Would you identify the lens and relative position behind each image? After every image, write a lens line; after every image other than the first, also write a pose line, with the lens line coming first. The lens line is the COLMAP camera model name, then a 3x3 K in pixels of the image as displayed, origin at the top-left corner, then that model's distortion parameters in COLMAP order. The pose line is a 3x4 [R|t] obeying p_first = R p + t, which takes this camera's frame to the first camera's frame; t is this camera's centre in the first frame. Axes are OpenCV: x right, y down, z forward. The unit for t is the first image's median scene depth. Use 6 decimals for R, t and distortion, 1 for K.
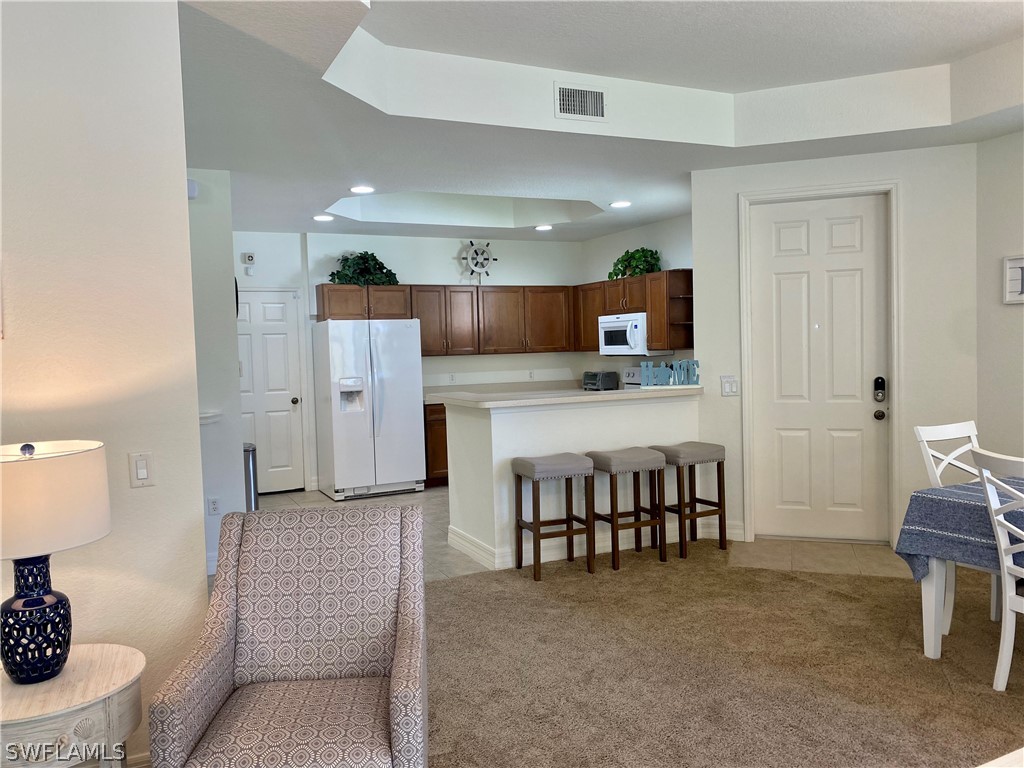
lens RADIAL K [[776.5, 0, 511.1], [0, 776.5, 374.3], [0, 0, 1]] dist [0.054811, -0.084398]
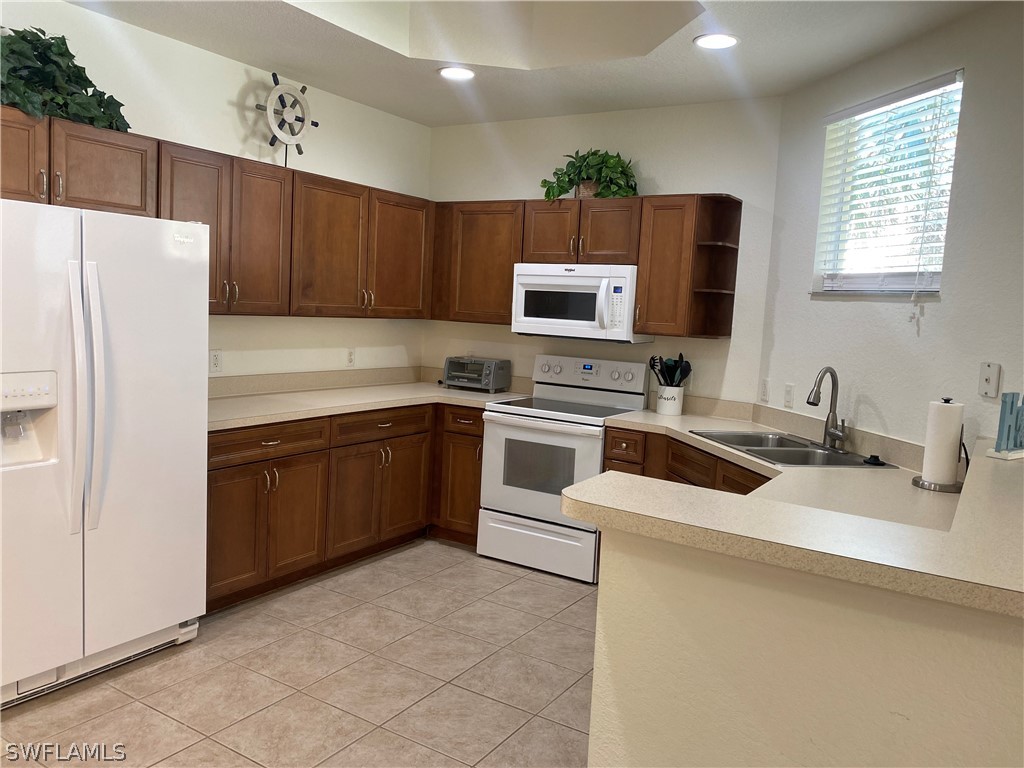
lens RADIAL K [[776.5, 0, 511.1], [0, 776.5, 374.3], [0, 0, 1]] dist [0.054811, -0.084398]
pose [[0.847697, 0.026287, 0.529828, -0.182791], [-0.059889, 0.997129, 0.046347, -0.020724], [-0.527089, -0.071019, 0.846838, 0.528177]]
